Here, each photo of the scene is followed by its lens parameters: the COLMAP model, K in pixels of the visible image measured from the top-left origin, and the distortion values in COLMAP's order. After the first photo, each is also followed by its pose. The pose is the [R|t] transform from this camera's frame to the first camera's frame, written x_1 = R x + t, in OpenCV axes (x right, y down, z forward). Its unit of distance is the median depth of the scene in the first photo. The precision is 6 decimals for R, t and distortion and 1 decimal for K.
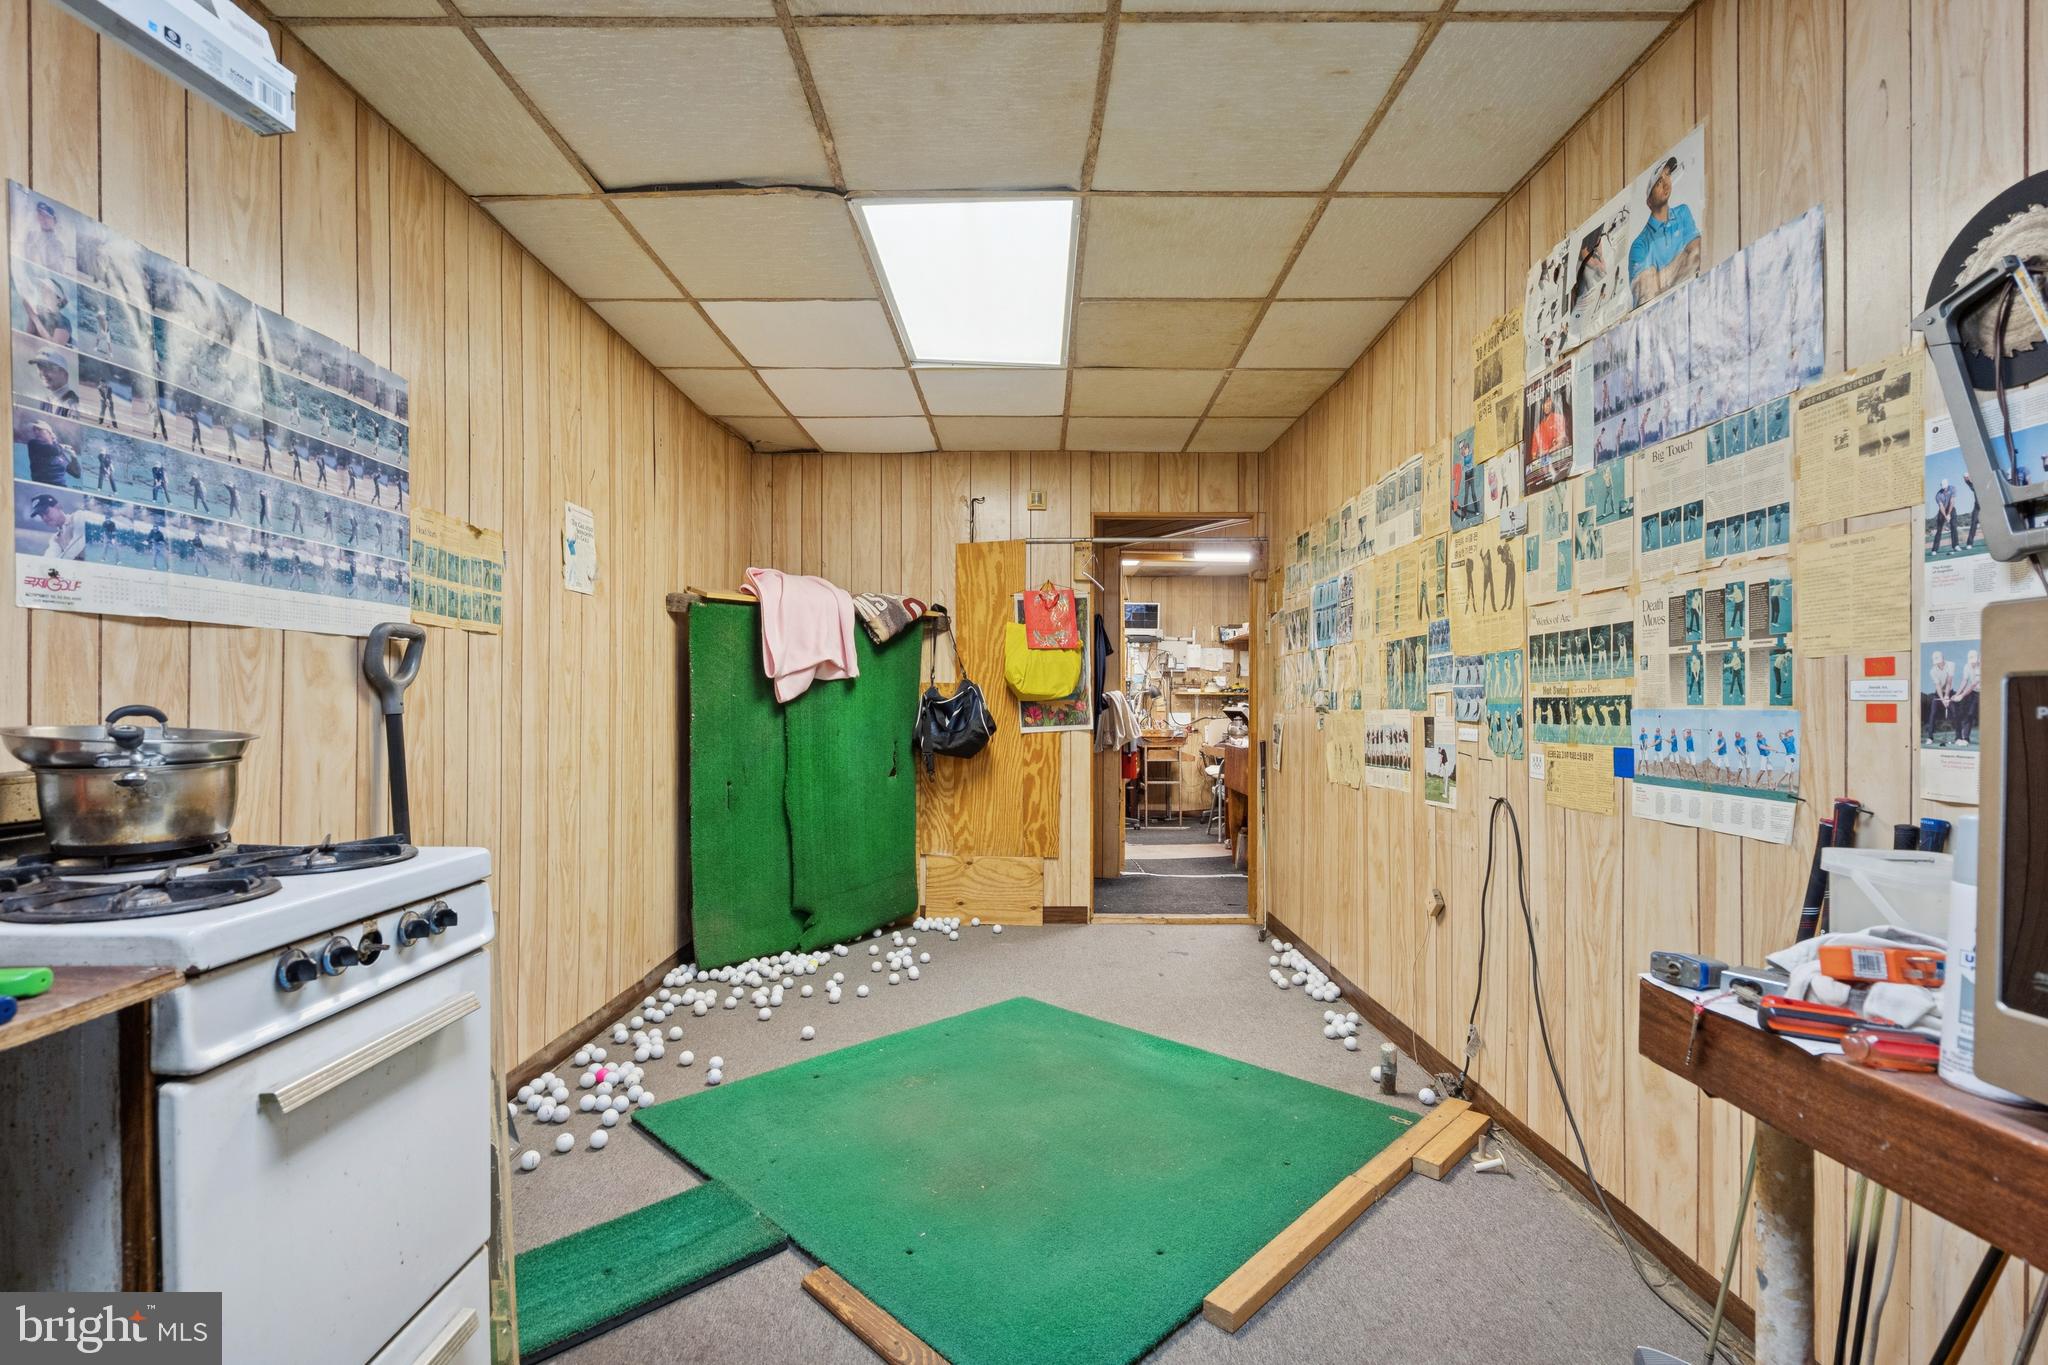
lens RADIAL K [[932.3, 0, 1013.5], [0, 932.3, 691.8], [0, 0, 1]] dist [-0.002700, 0.000286]
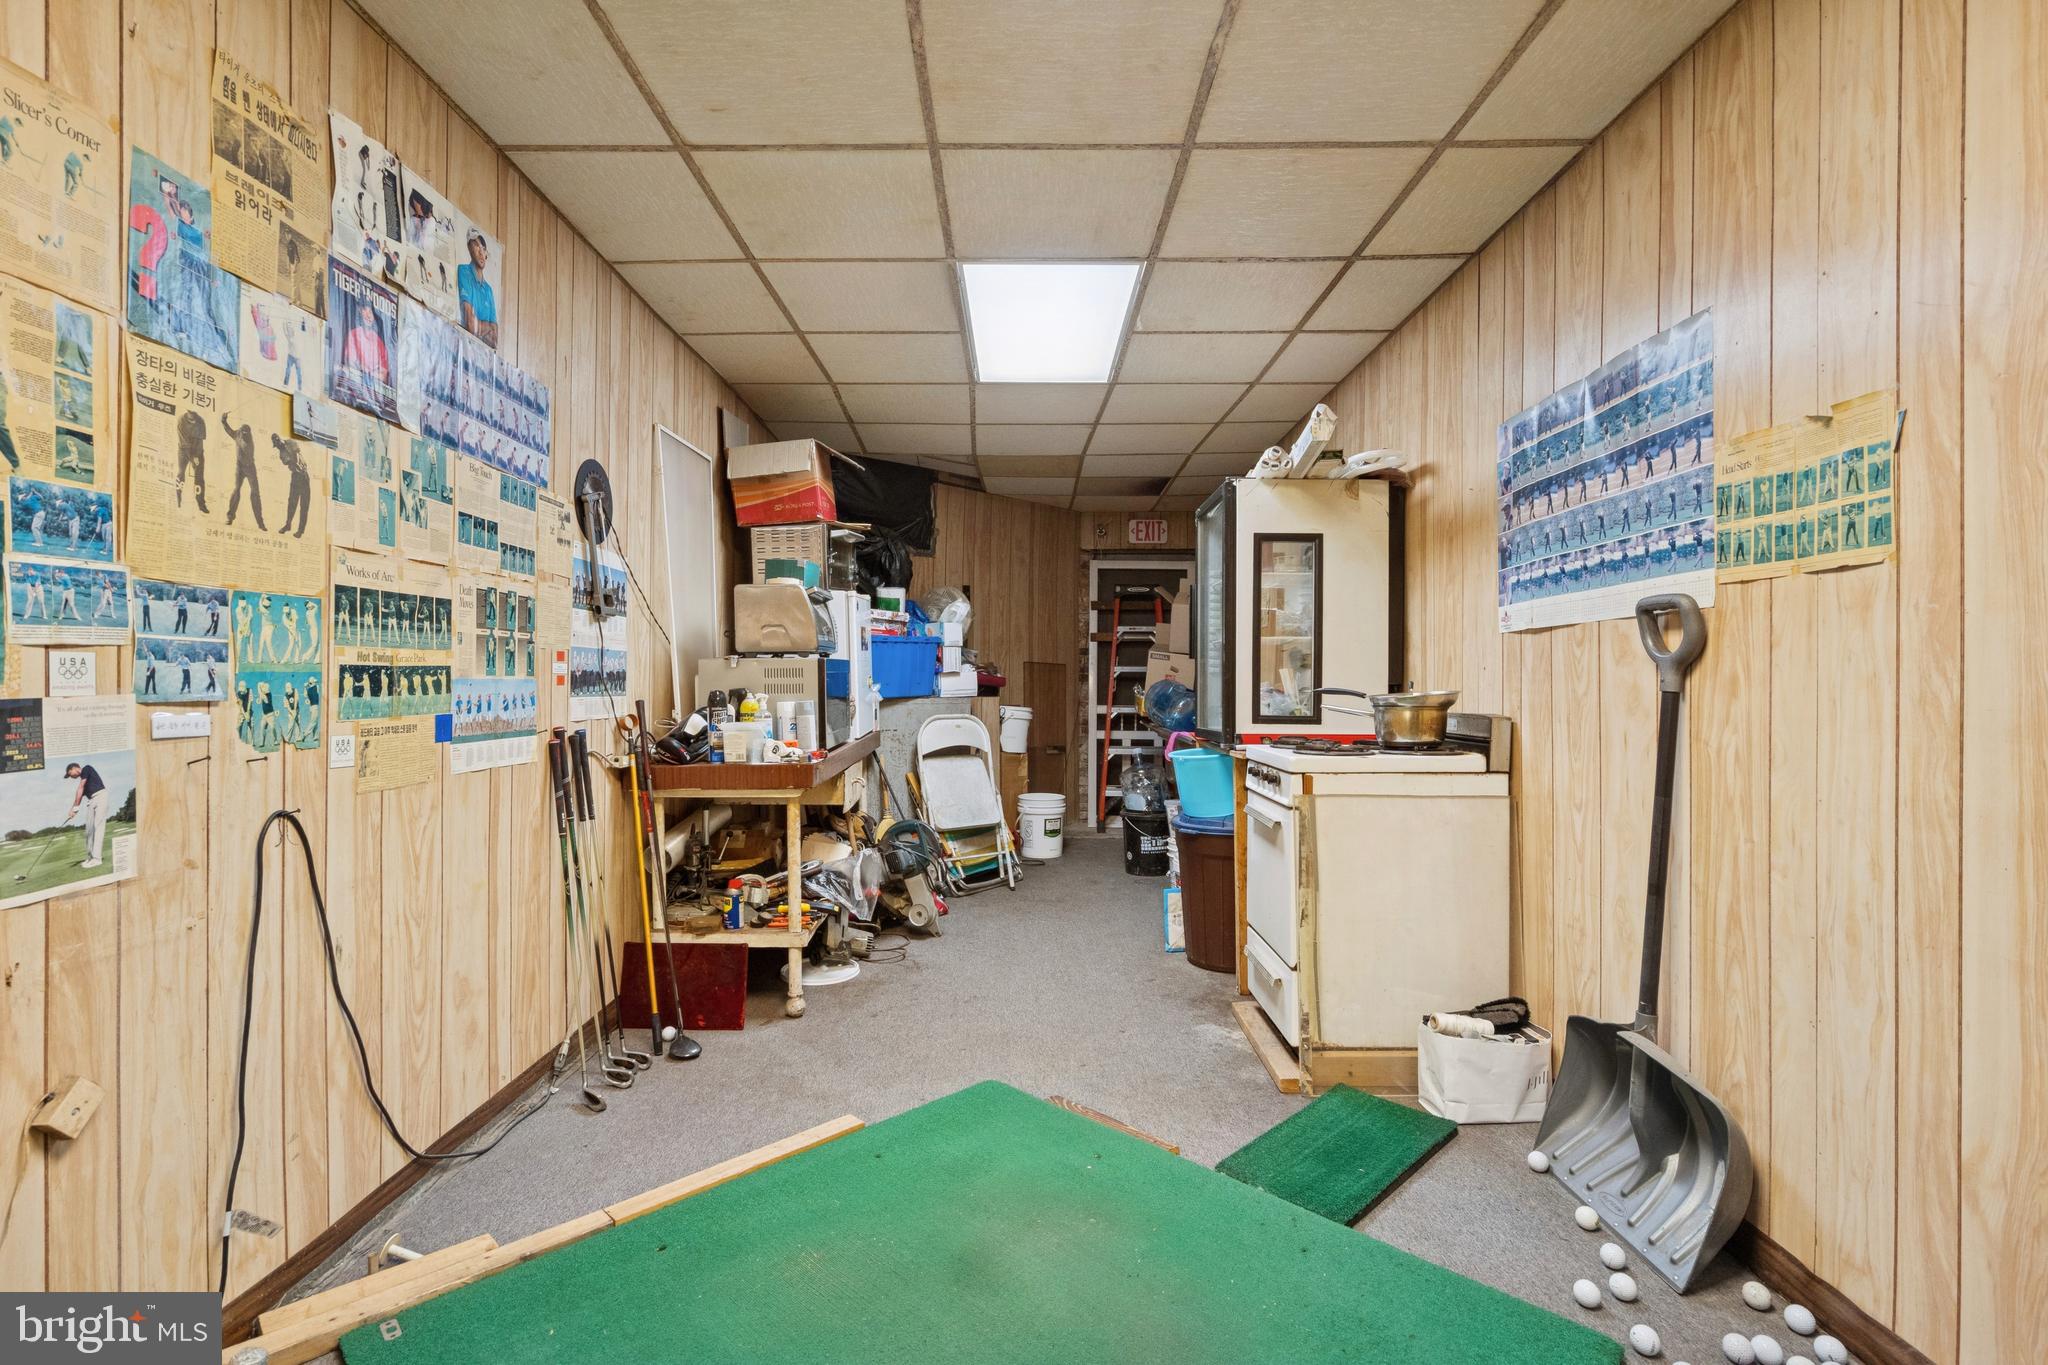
lens RADIAL K [[932.3, 0, 1013.5], [0, 932.3, 691.8], [0, 0, 1]] dist [-0.002700, 0.000286]
pose [[-0.999975, -0.005906, 0.003800, -0.010992], [-0.005913, 0.999980, -0.002047, 0.030721], [-0.003788, -0.002069, -0.999991, 1.997468]]
